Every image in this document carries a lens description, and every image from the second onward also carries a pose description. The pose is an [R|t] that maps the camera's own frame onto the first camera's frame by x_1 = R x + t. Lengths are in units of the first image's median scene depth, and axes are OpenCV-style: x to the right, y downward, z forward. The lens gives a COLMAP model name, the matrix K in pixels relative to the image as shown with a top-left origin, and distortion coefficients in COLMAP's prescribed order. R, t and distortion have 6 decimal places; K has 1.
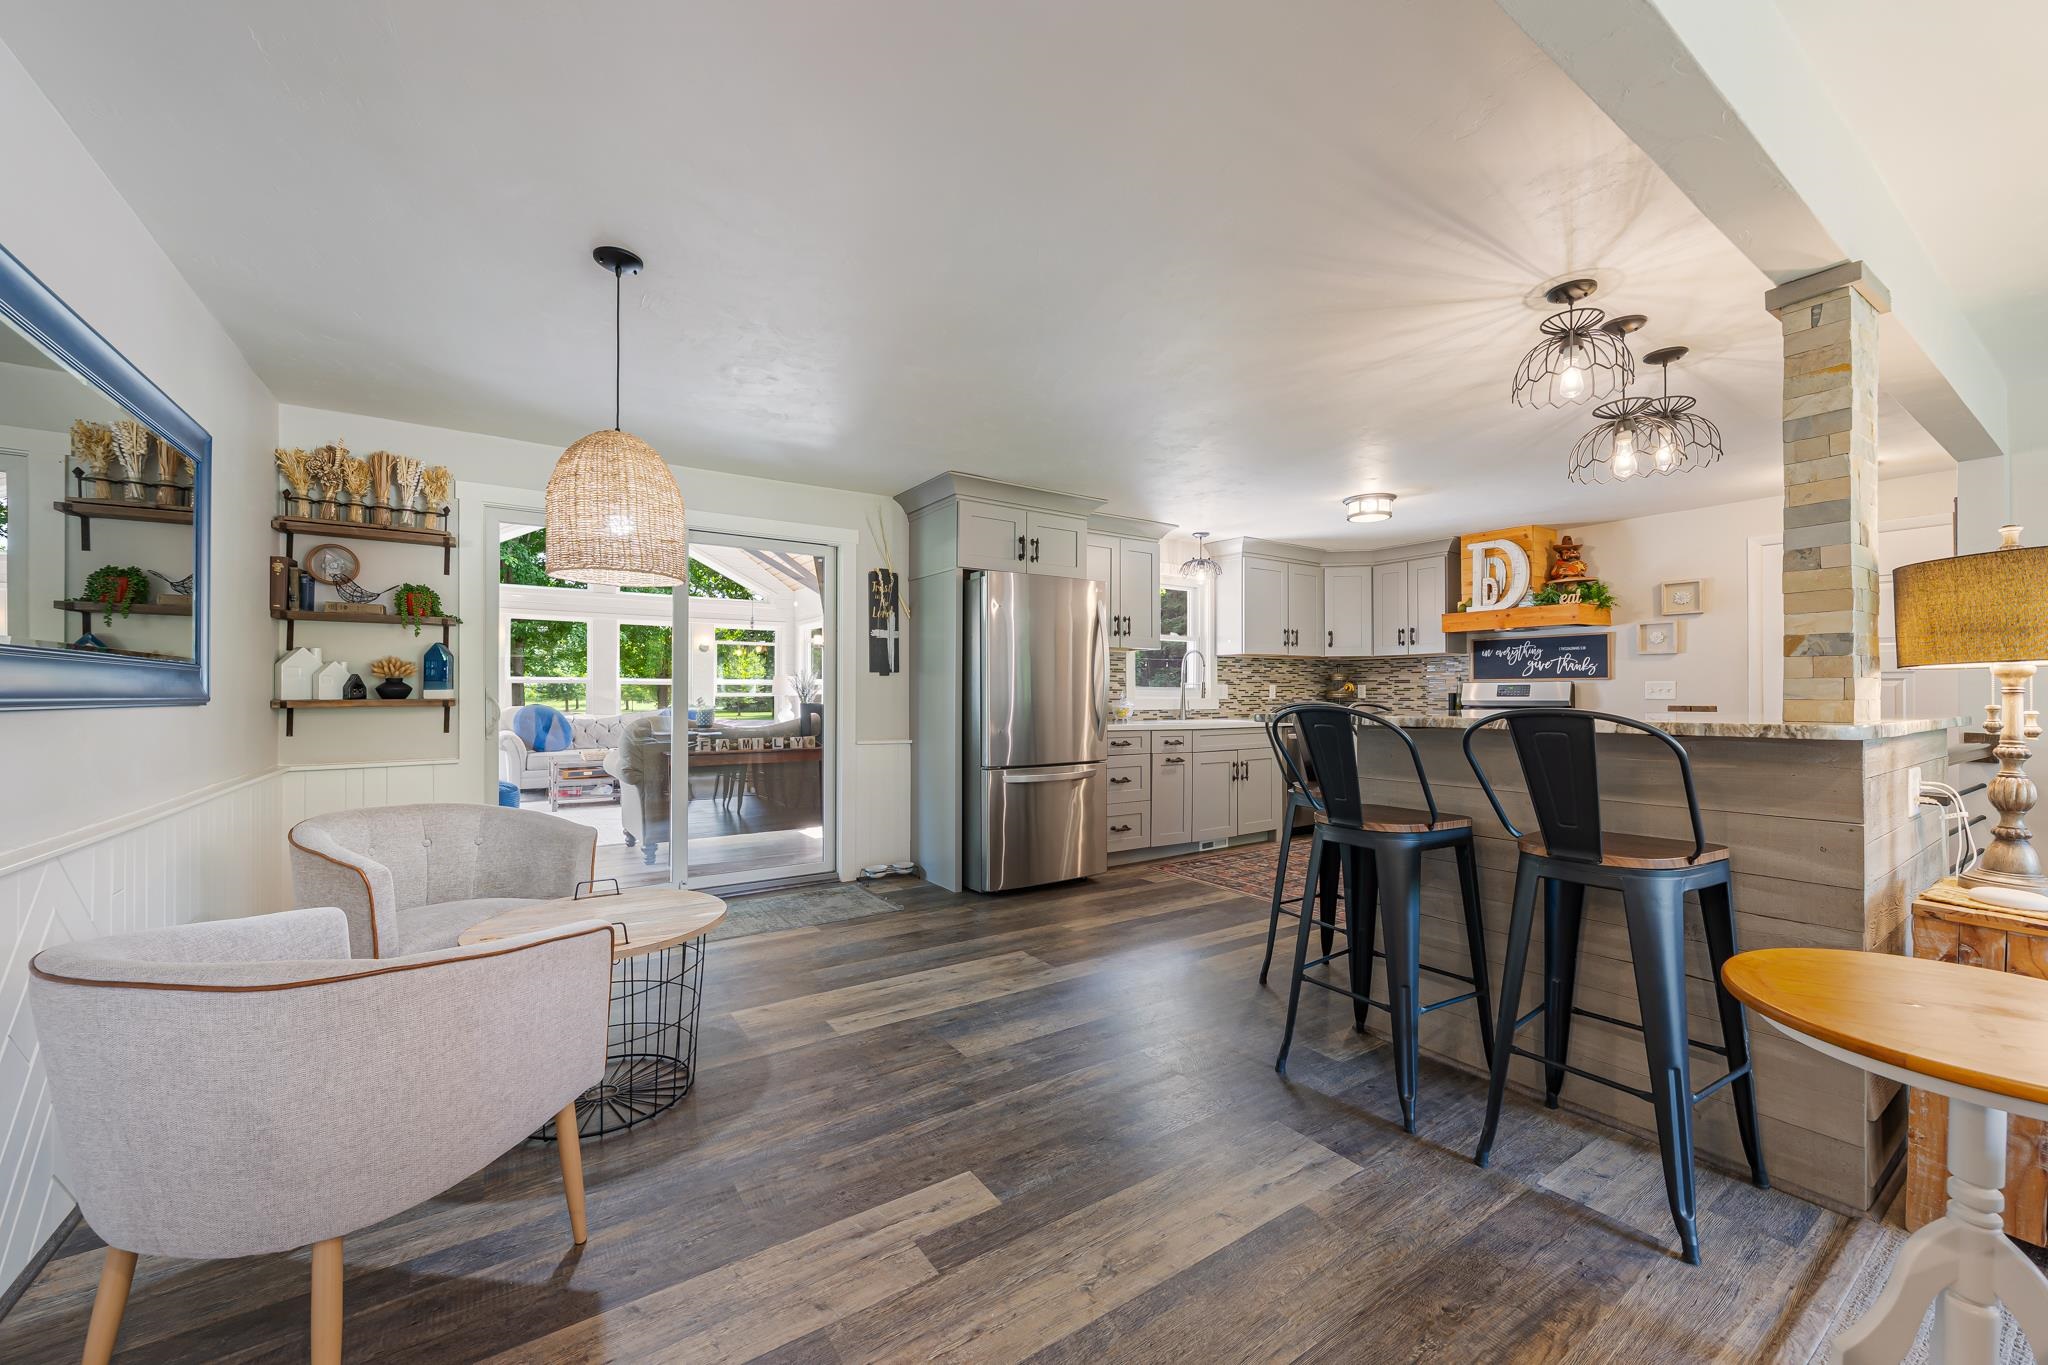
lens RADIAL K [[789.8, 0, 1031.9], [0, 789.8, 691.6], [0, 0, 1]] dist [-0.001617, -0.000191]
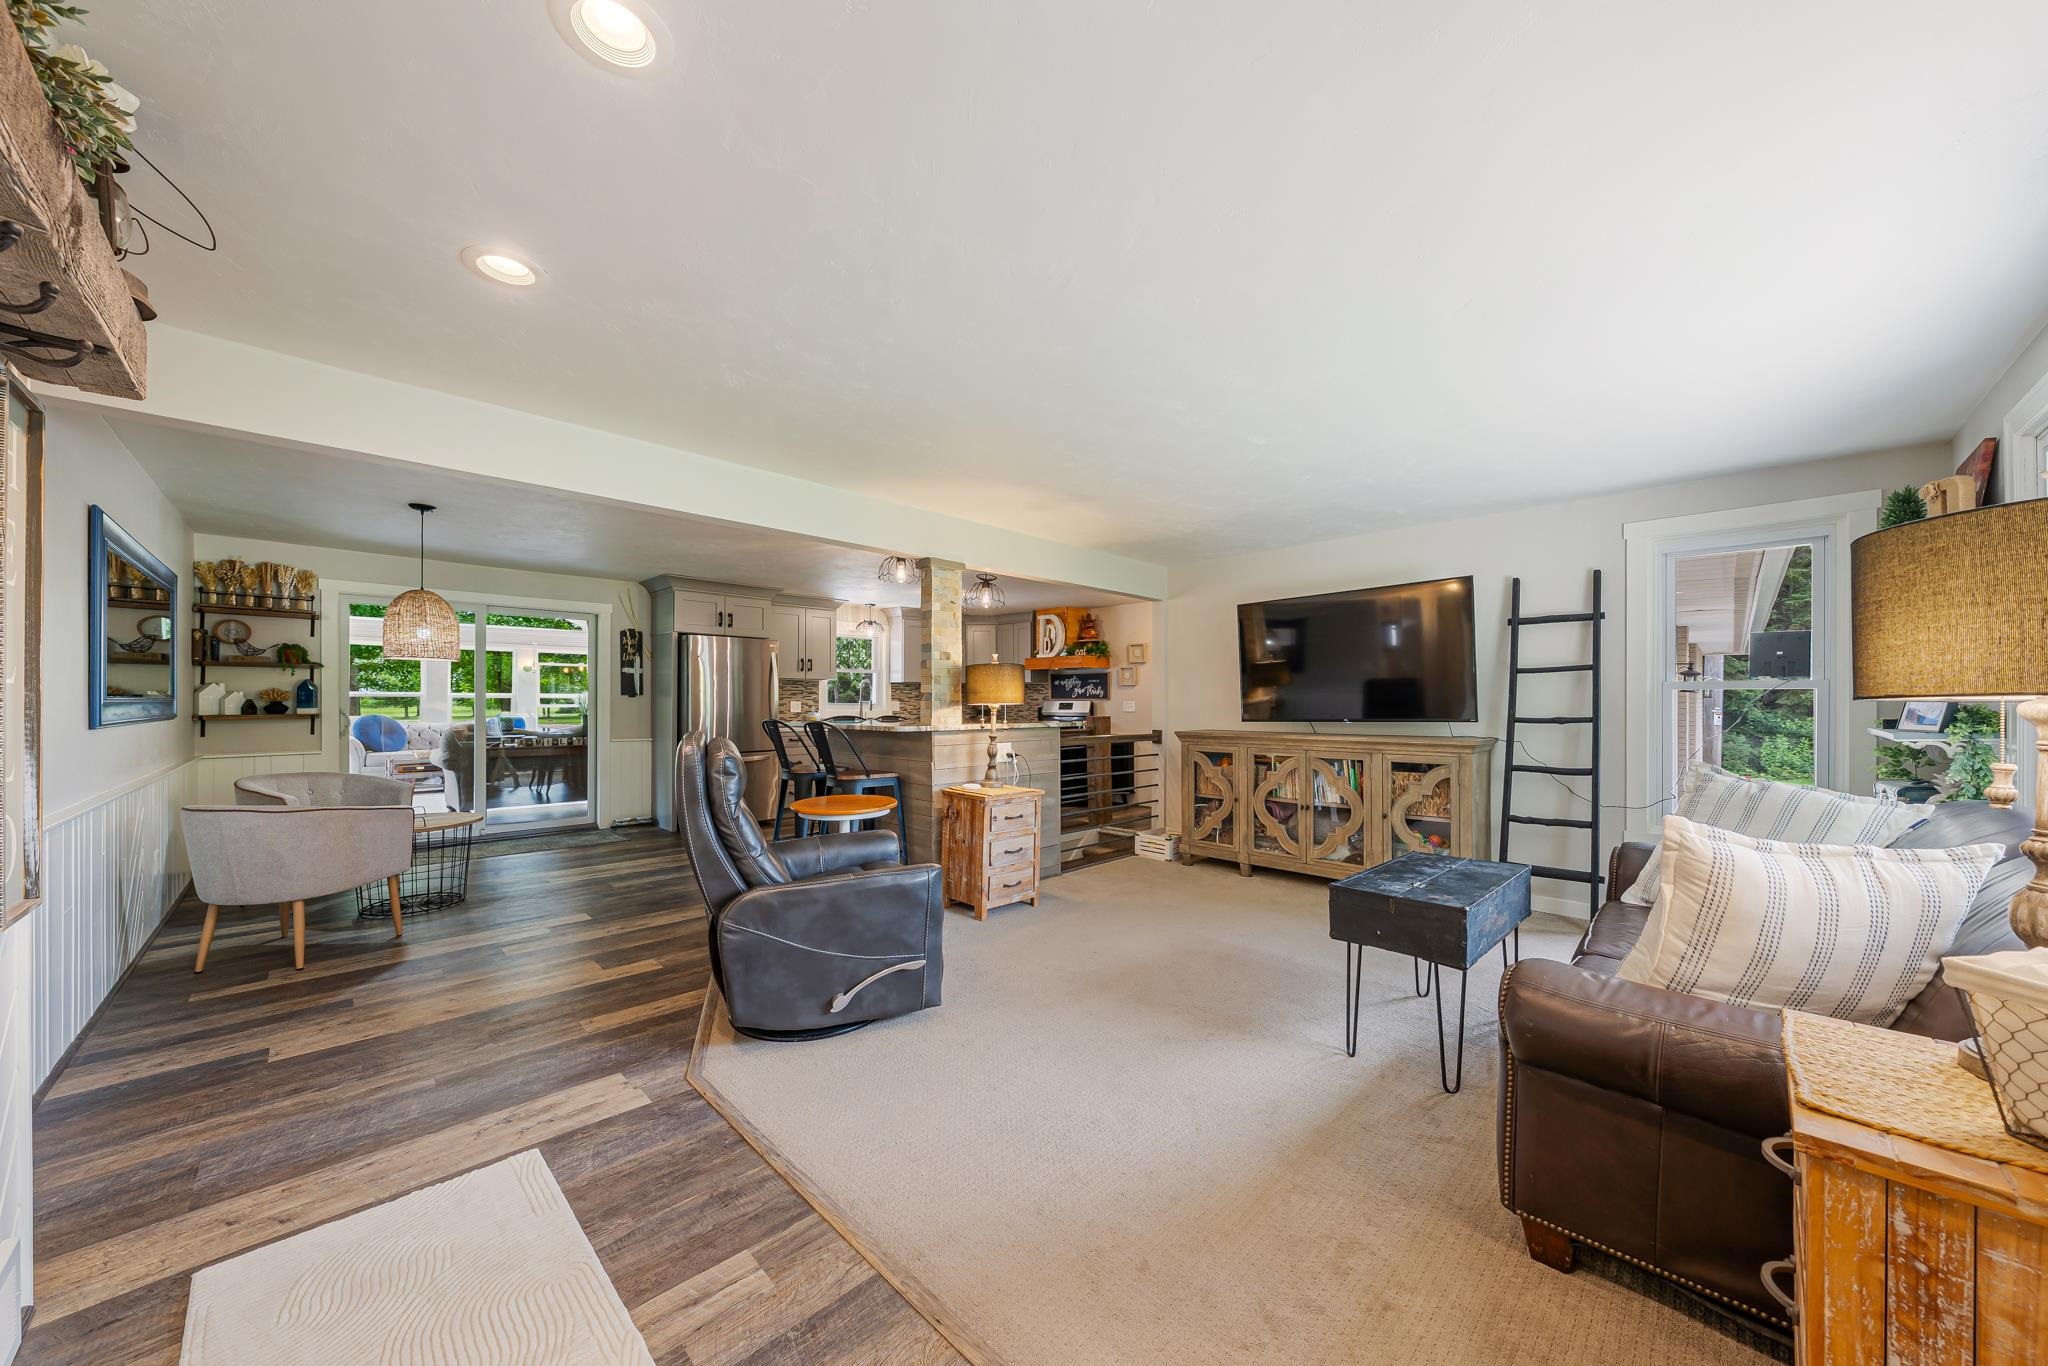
lens RADIAL K [[712.5, 0, 1025.8], [0, 712.5, 701.1], [0, 0, 1]] dist [0.000219, 0.000040]
pose [[0.983393, 0.002504, 0.181469, 0.328065], [-0.002955, 0.999993, 0.002212, -0.018401], [-0.181463, -0.002712, 0.983394, -0.534177]]
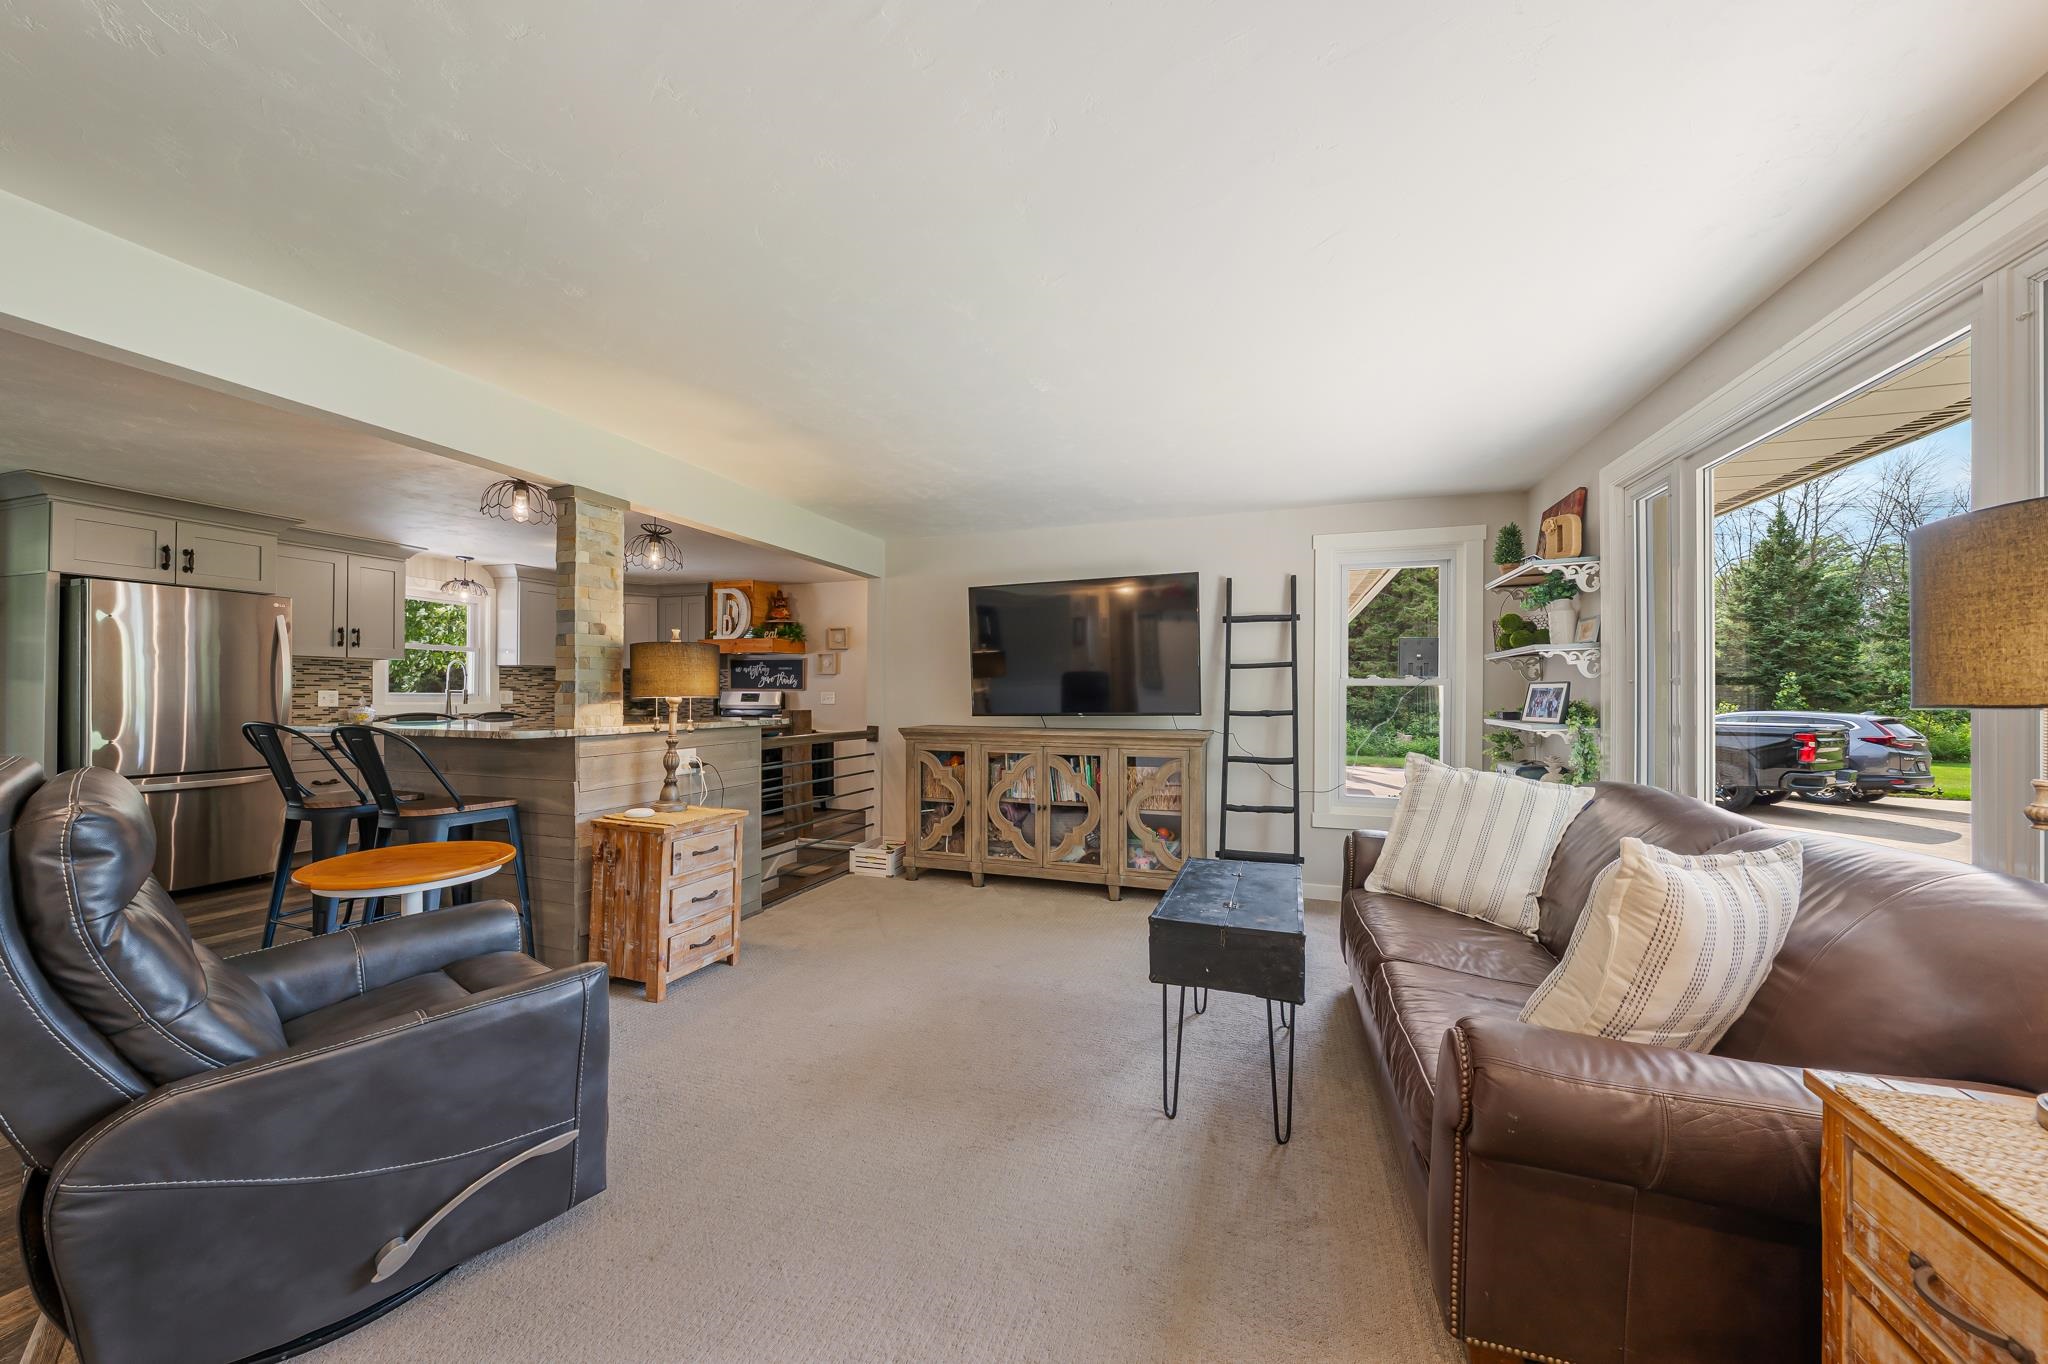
lens RADIAL K [[716.0, 0, 1028.9], [0, 716.0, 691.2], [0, 0, 1]] dist [-0.002302, -0.000236]
pose [[0.804212, 0.006524, 0.594306, 0.322198], [-0.008506, 0.999964, 0.000533, -0.021536], [-0.594281, -0.005484, 0.804239, -0.370047]]
